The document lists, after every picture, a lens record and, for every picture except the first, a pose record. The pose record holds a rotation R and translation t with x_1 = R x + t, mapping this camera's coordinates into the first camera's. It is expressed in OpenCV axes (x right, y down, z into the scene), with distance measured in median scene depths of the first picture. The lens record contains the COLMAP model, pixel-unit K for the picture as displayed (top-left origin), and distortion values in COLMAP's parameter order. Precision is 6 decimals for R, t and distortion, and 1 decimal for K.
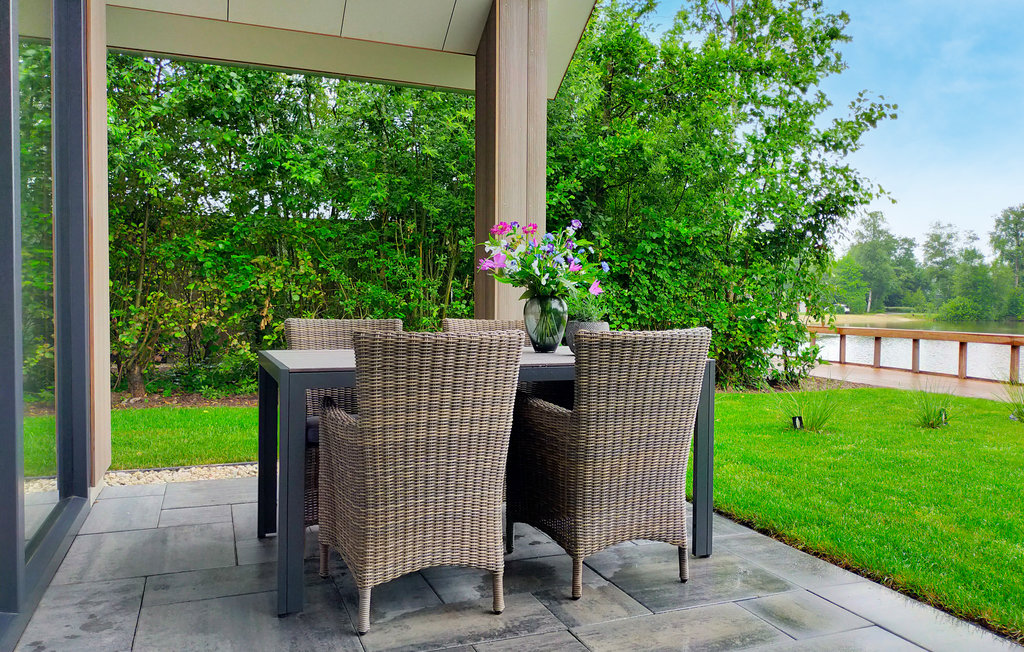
lens RADIAL K [[743.6, 0, 509.0], [0, 743.6, 306.1], [0, 0, 1]] dist [0.044386, -0.037748]
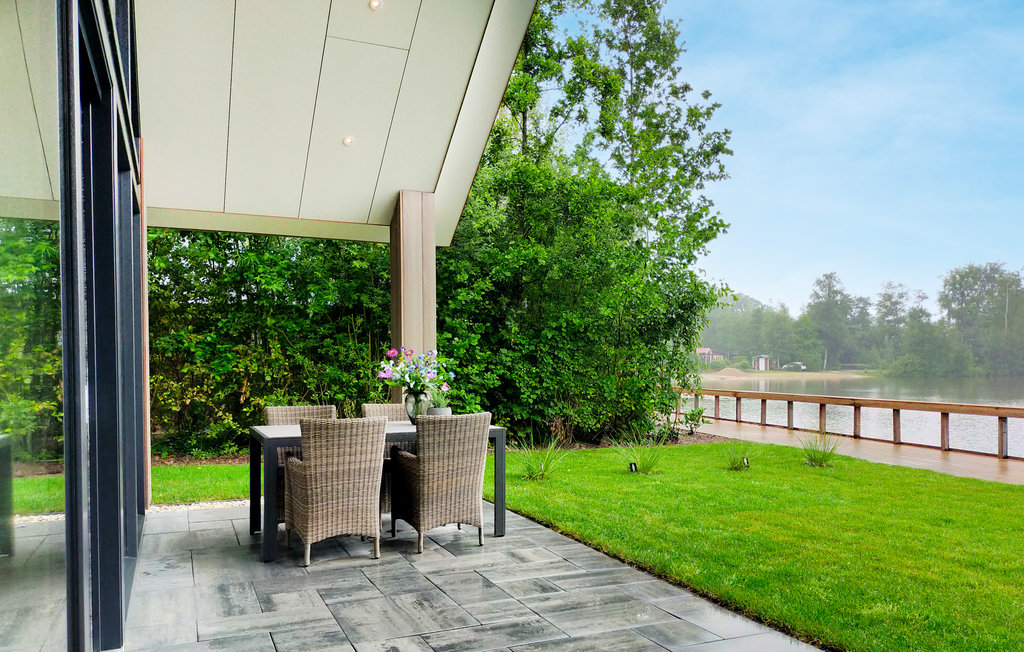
lens RADIAL K [[755.1, 0, 517.4], [0, 755.1, 364.4], [0, 0, 1]] dist [0.034840, -0.005302]
pose [[0.999071, -0.010738, 0.041746, 0.095239], [0.010744, 0.999942, 0.000093, -0.034238], [-0.041744, 0.000355, 0.999128, -0.347903]]
